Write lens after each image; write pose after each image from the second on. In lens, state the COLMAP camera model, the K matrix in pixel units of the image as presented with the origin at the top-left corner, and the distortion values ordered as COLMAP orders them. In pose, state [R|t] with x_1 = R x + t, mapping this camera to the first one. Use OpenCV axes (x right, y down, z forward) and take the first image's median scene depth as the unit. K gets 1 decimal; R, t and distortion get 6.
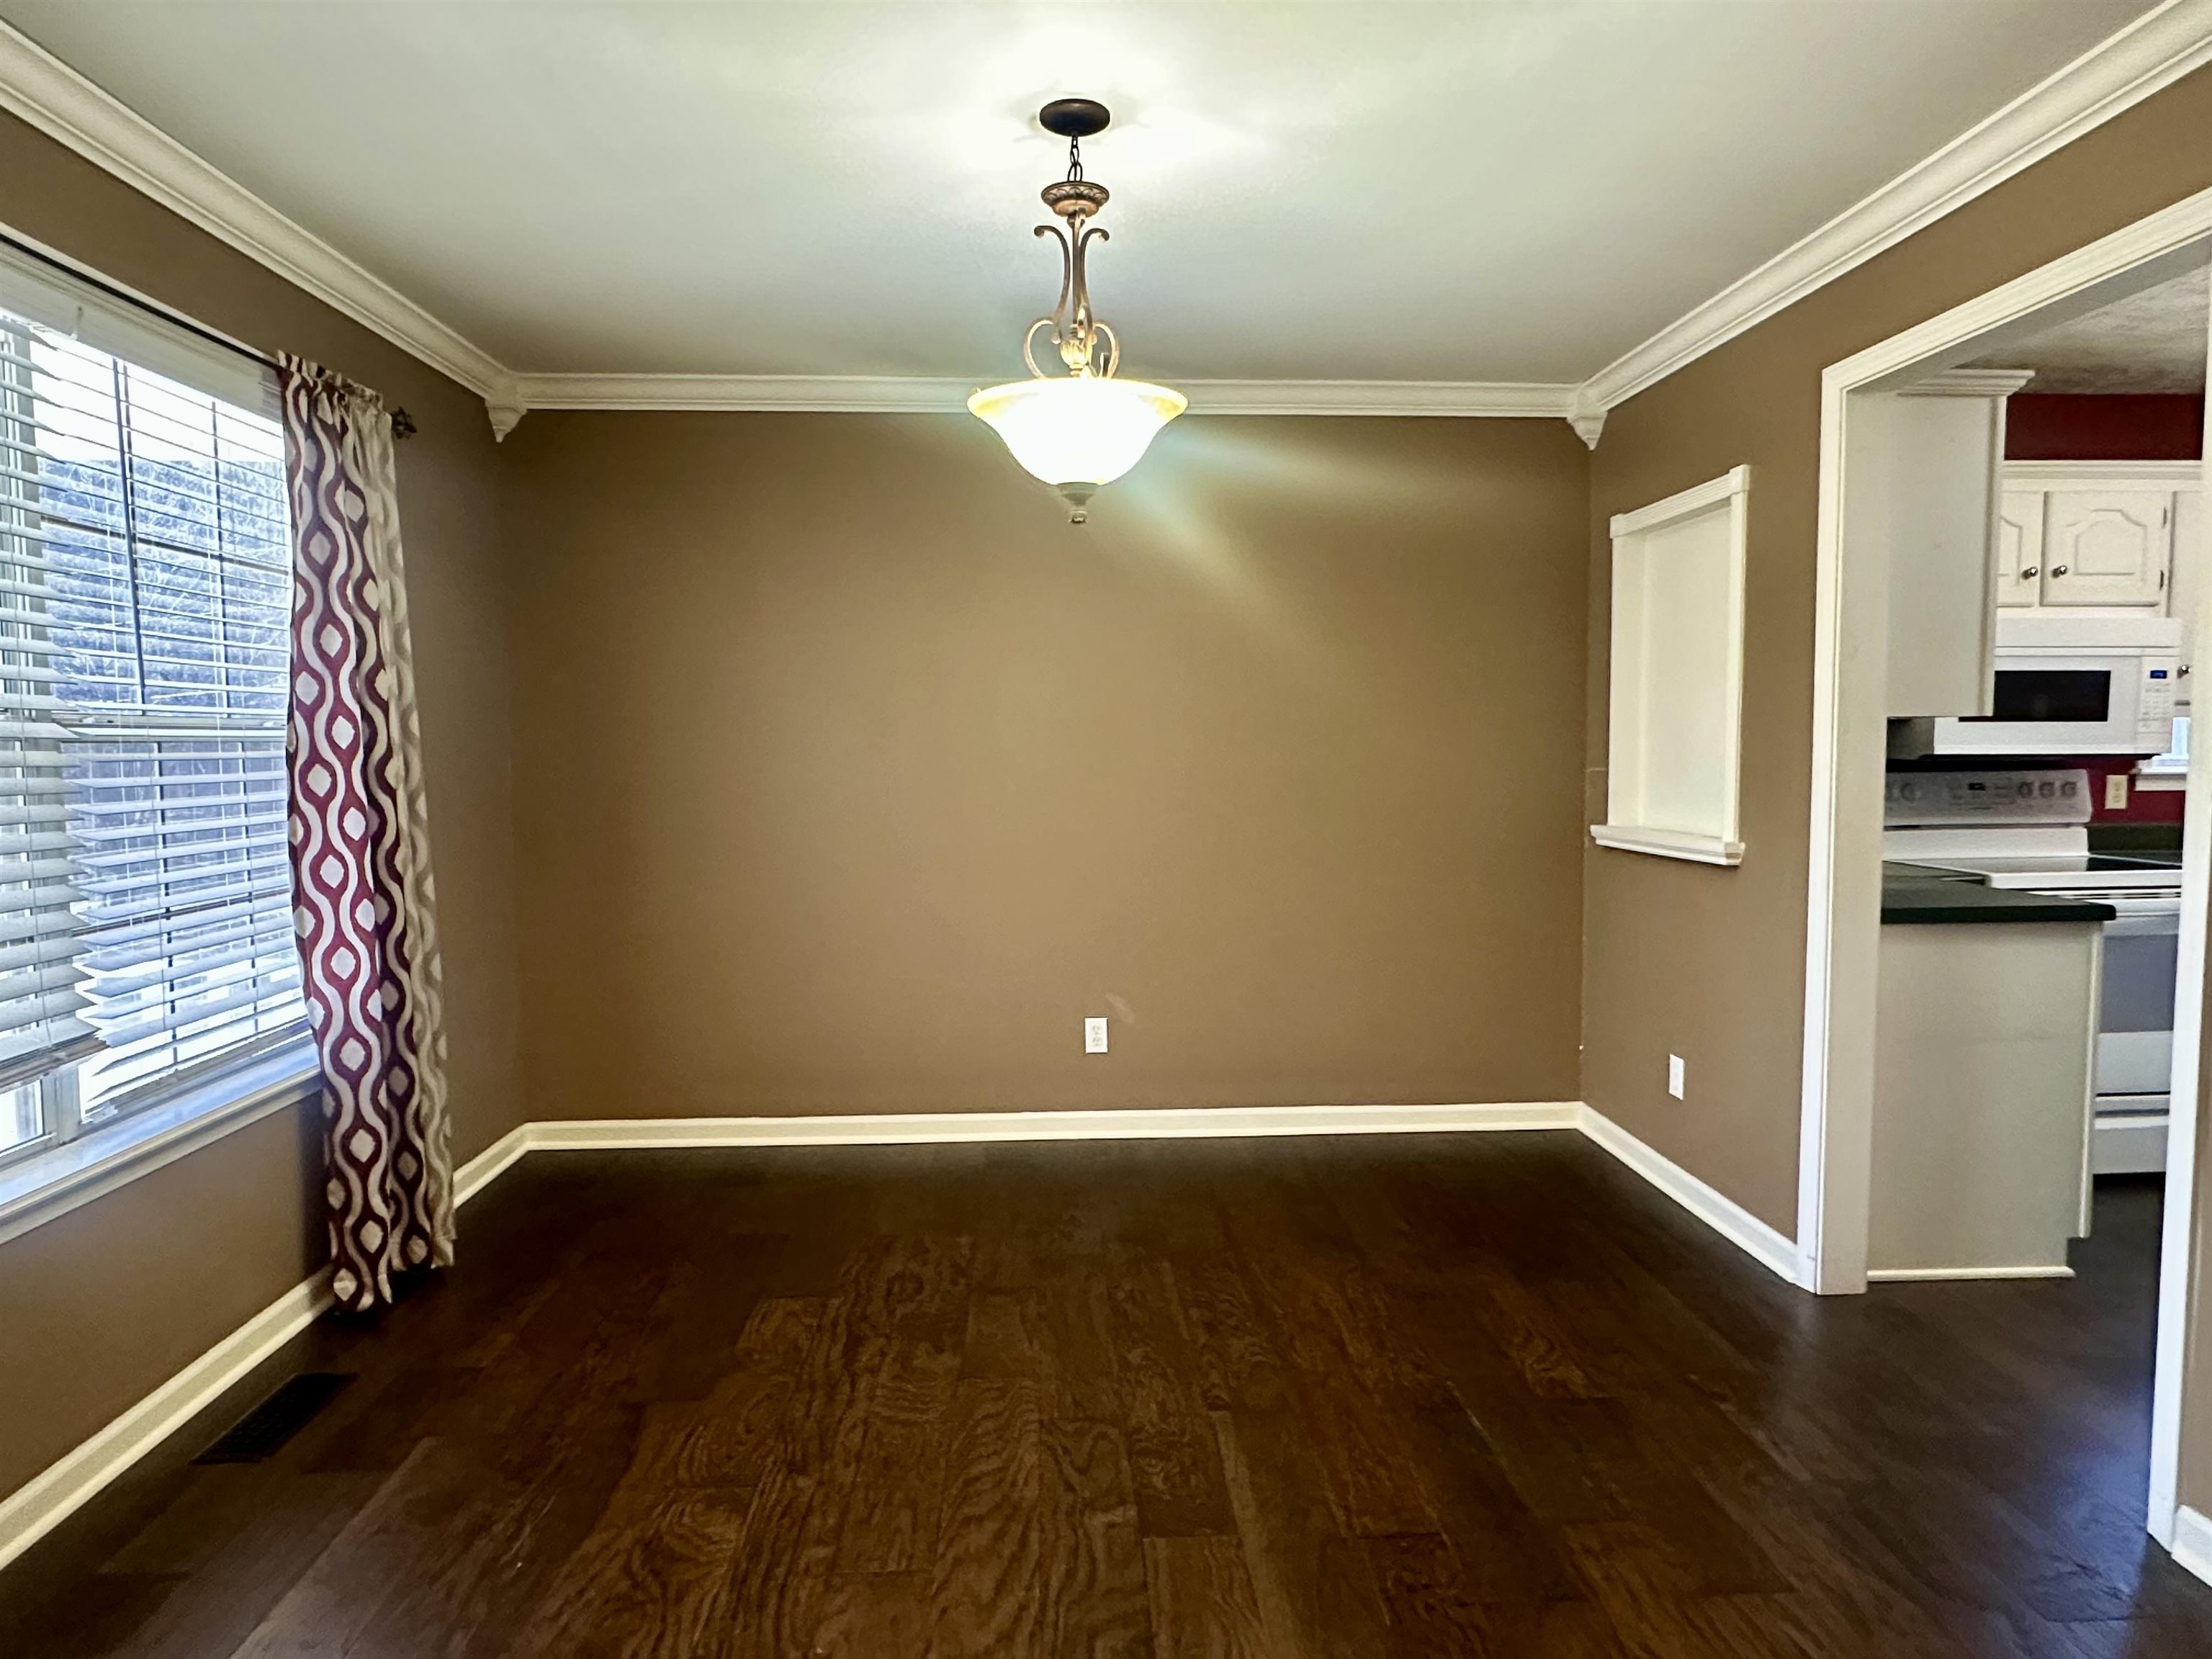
lens RADIAL K [[1321.1, 0, 1103.9], [0, 1321.1, 834.5], [0, 0, 1]] dist [0.000589, 0.000403]
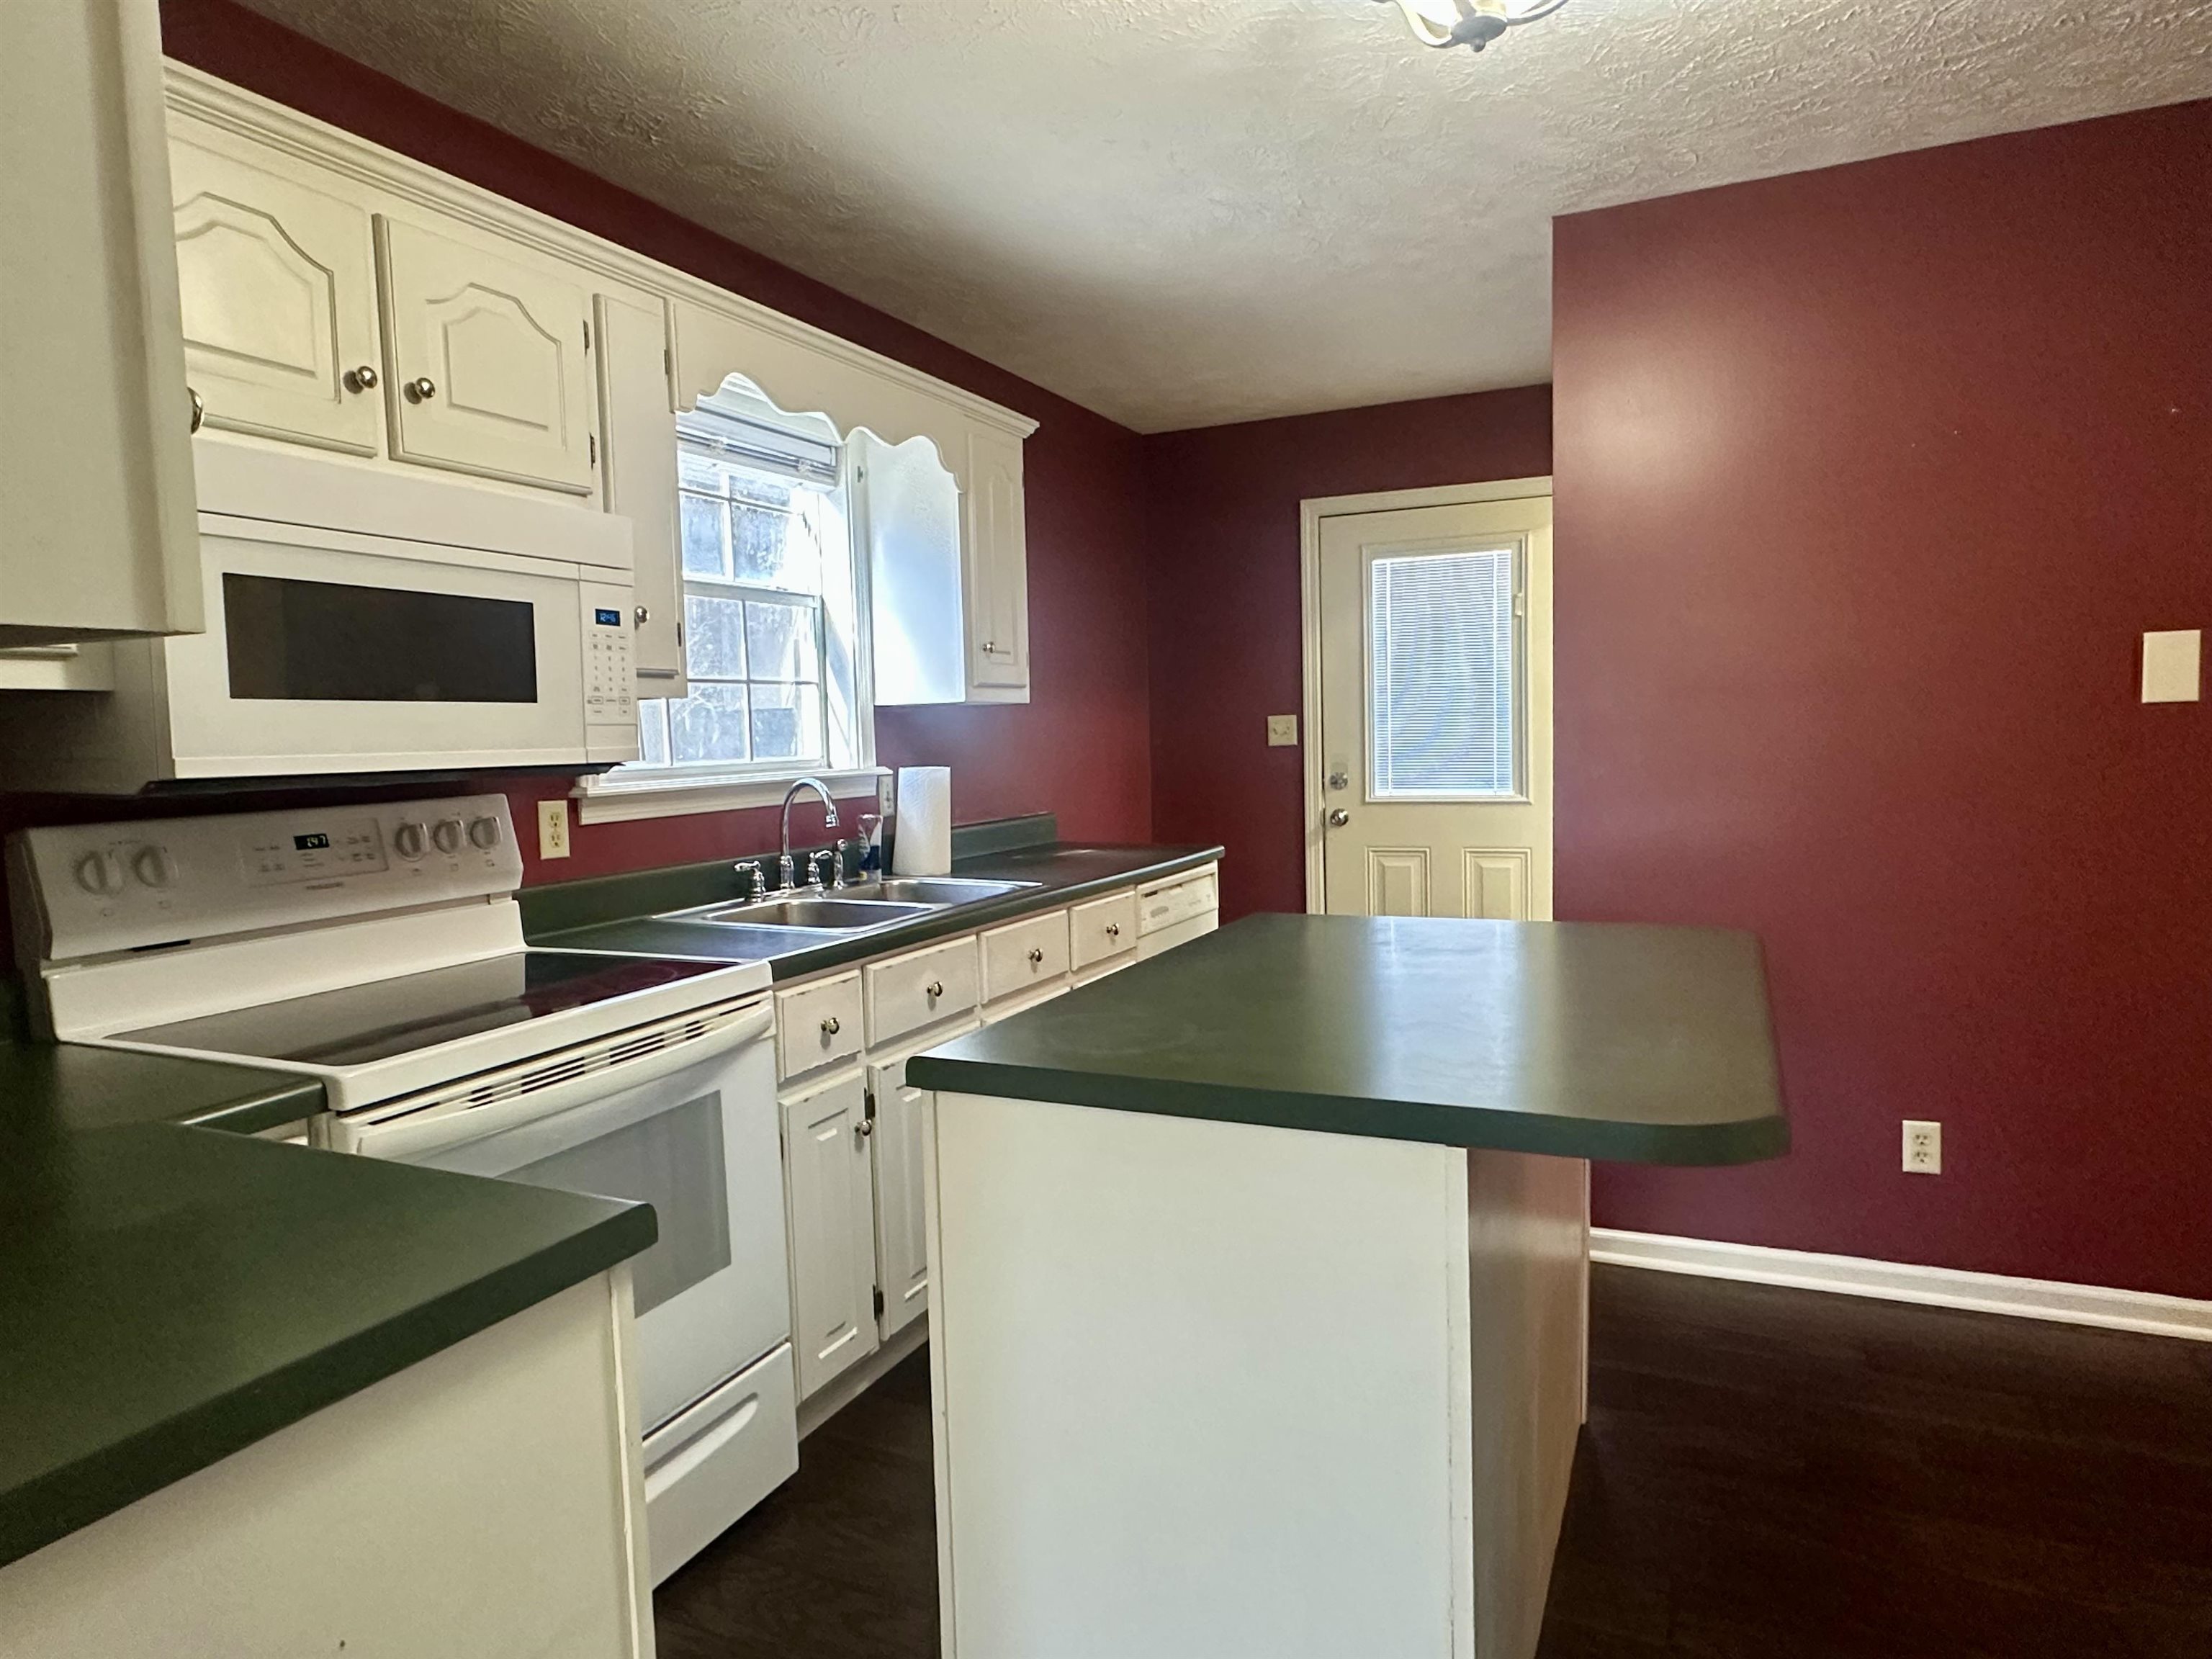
lens RADIAL K [[1321.1, 0, 1103.9], [0, 1321.1, 834.5], [0, 0, 1]] dist [0.000589, 0.000403]
pose [[0.470786, -0.076488, 0.878926, 0.379310], [0.085594, 0.995495, 0.040785, -0.034108], [-0.878086, 0.056030, 0.475212, 0.526109]]
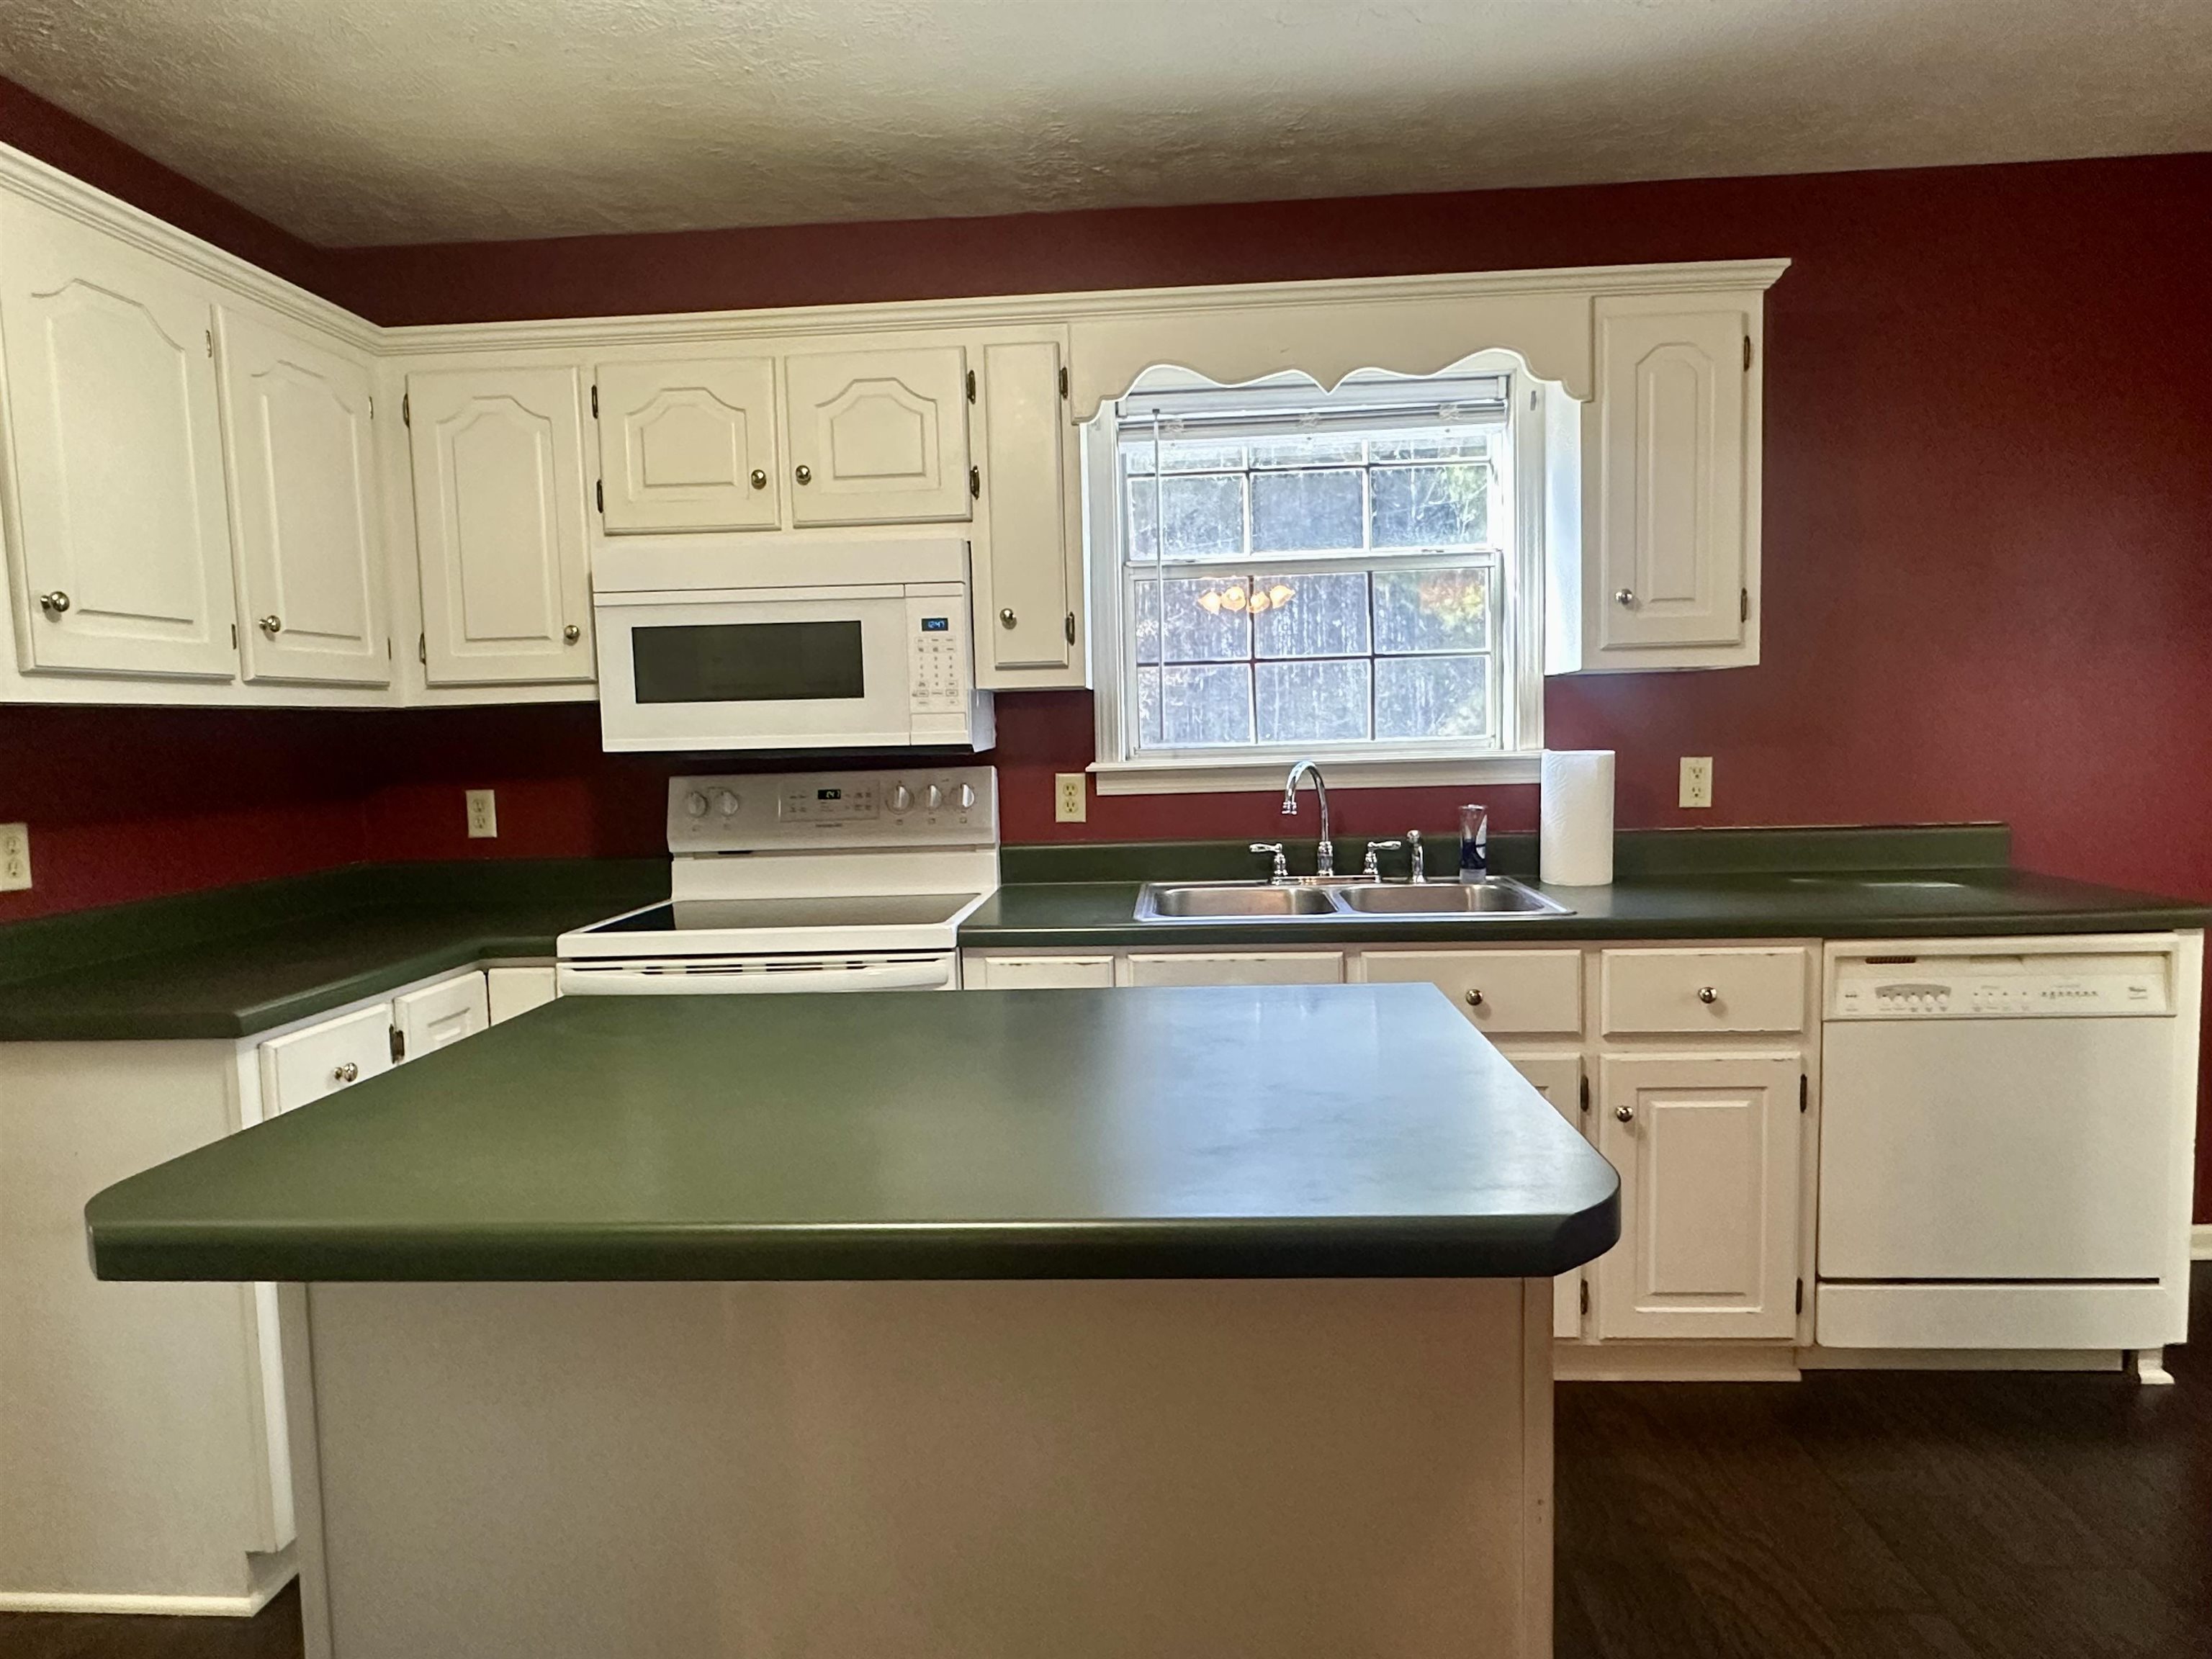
lens RADIAL K [[1321.1, 0, 1103.9], [0, 1321.1, 834.5], [0, 0, 1]] dist [0.000589, 0.000403]
pose [[0.993552, -0.012734, -0.112661, 0.889192], [0.013977, 0.999850, 0.010251, -0.020375], [0.112513, -0.011759, 0.993581, 0.327465]]
